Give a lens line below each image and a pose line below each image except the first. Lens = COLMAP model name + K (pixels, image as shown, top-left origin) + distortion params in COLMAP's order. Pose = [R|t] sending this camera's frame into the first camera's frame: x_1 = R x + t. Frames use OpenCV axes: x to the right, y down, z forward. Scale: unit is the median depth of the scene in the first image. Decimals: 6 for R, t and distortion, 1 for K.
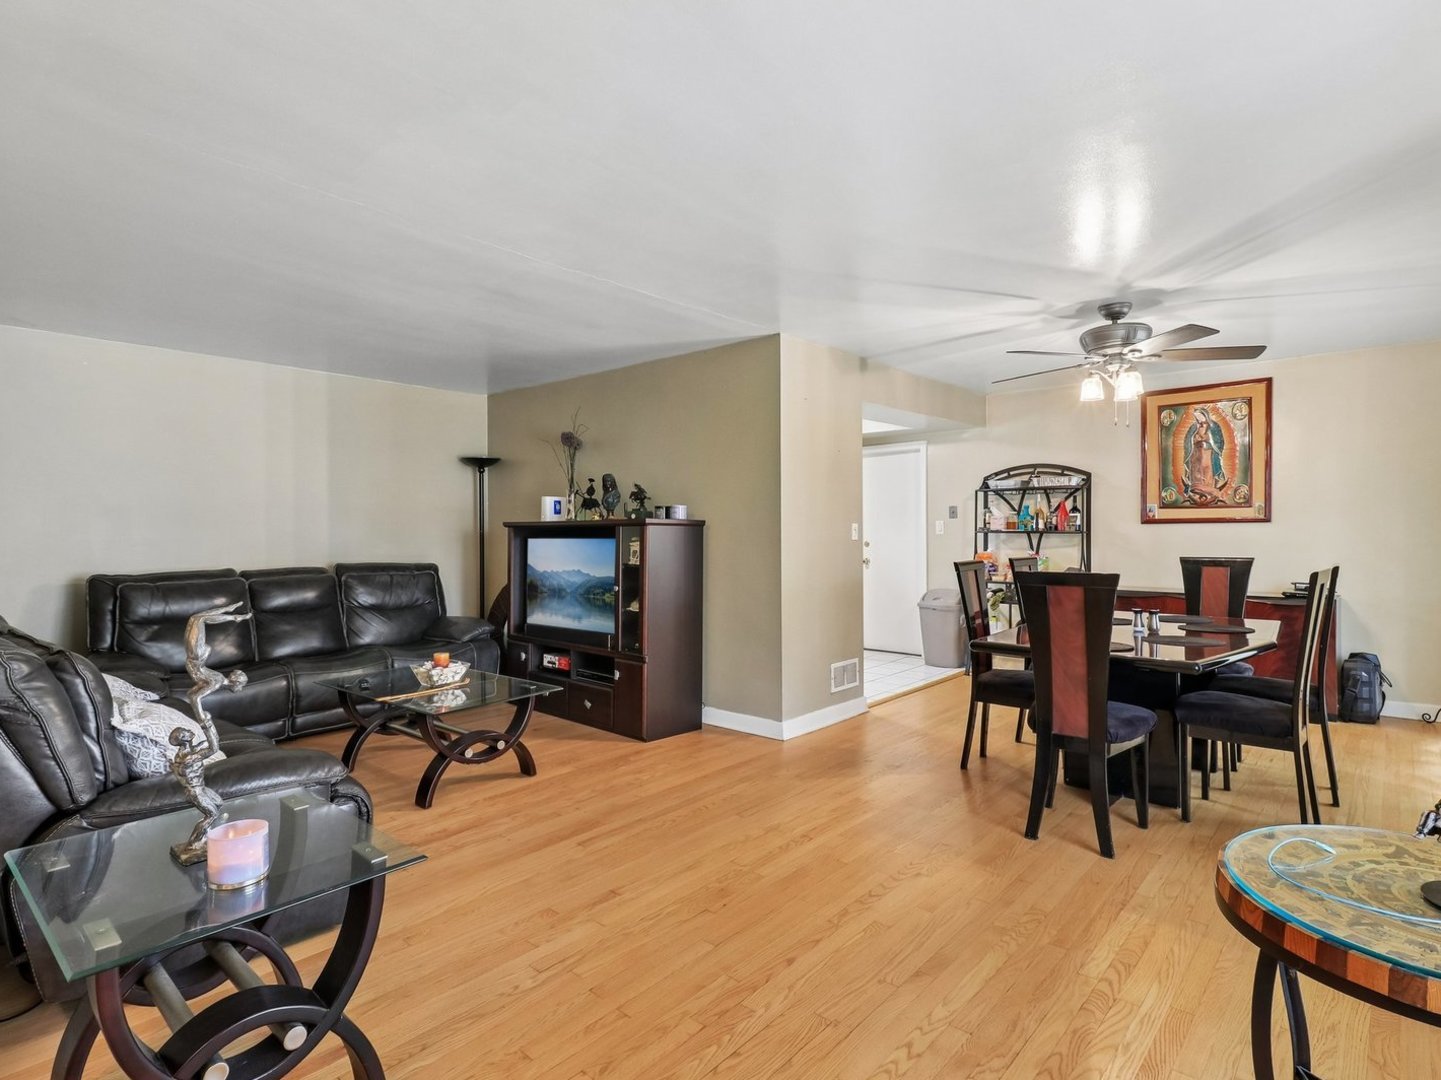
lens RADIAL K [[768.9, 0, 714.3], [0, 768.9, 532.0], [0, 0, 1]] dist [0.006329, -0.000746]
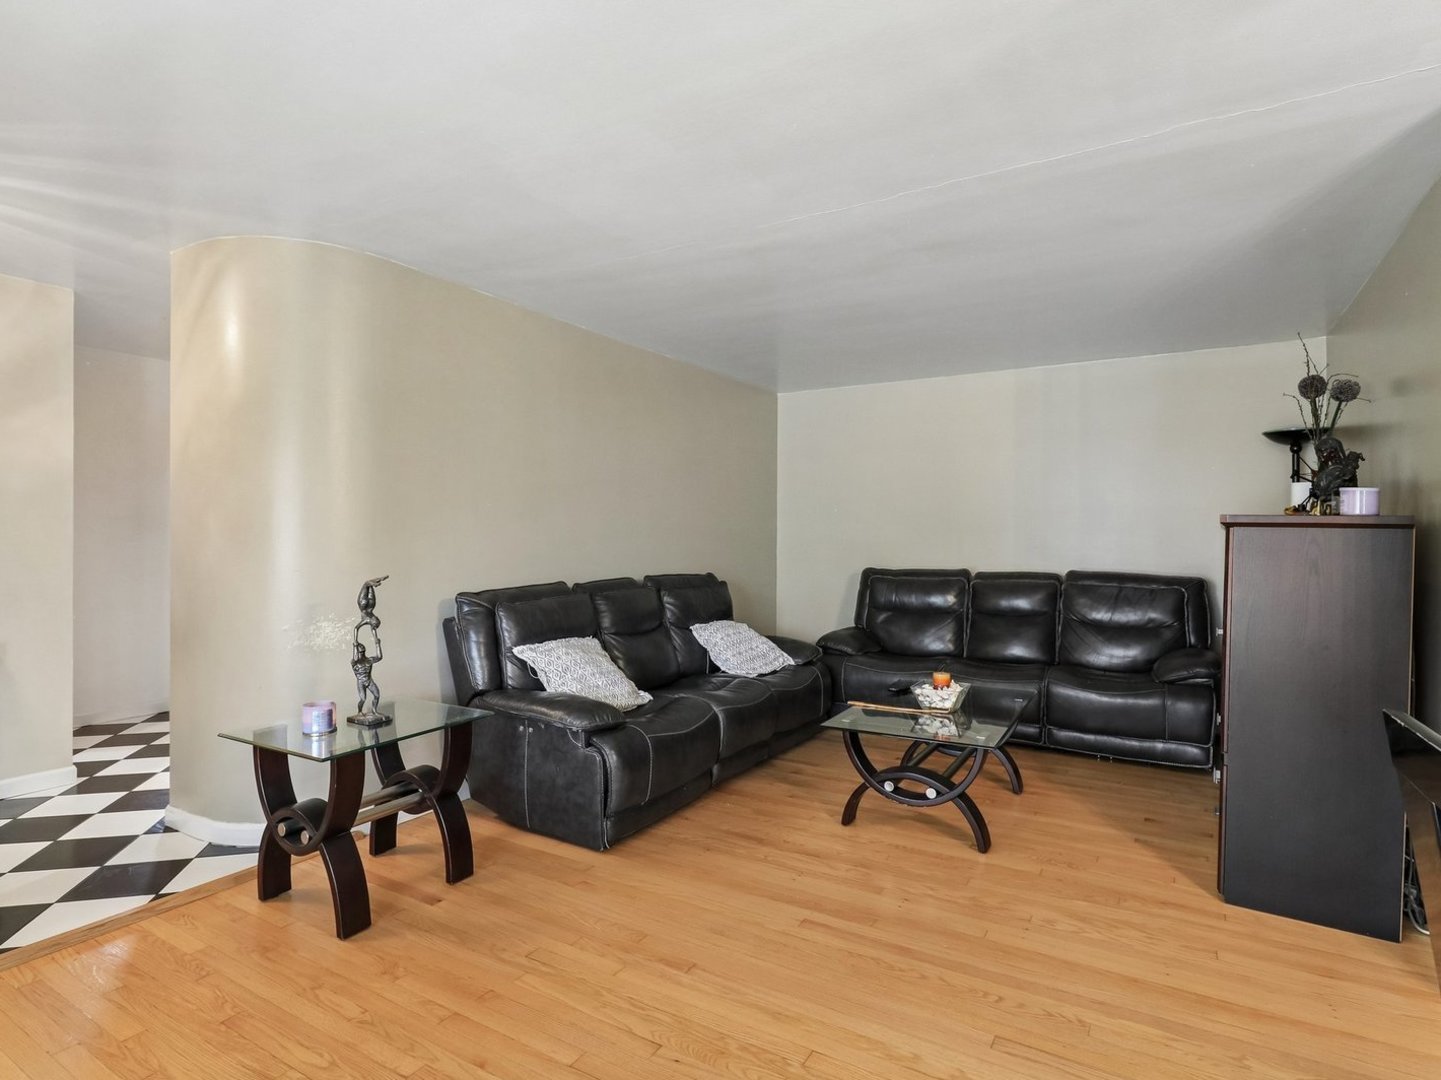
lens RADIAL K [[768.9, 0, 717.4], [0, 768.9, 540.5], [0, 0, 1]] dist [0.006329, -0.000746]
pose [[0.175436, 0.010250, -0.984437, 0.446189], [-0.005992, 0.999938, 0.009343, -0.000610], [0.984473, 0.004259, 0.175487, 0.569482]]
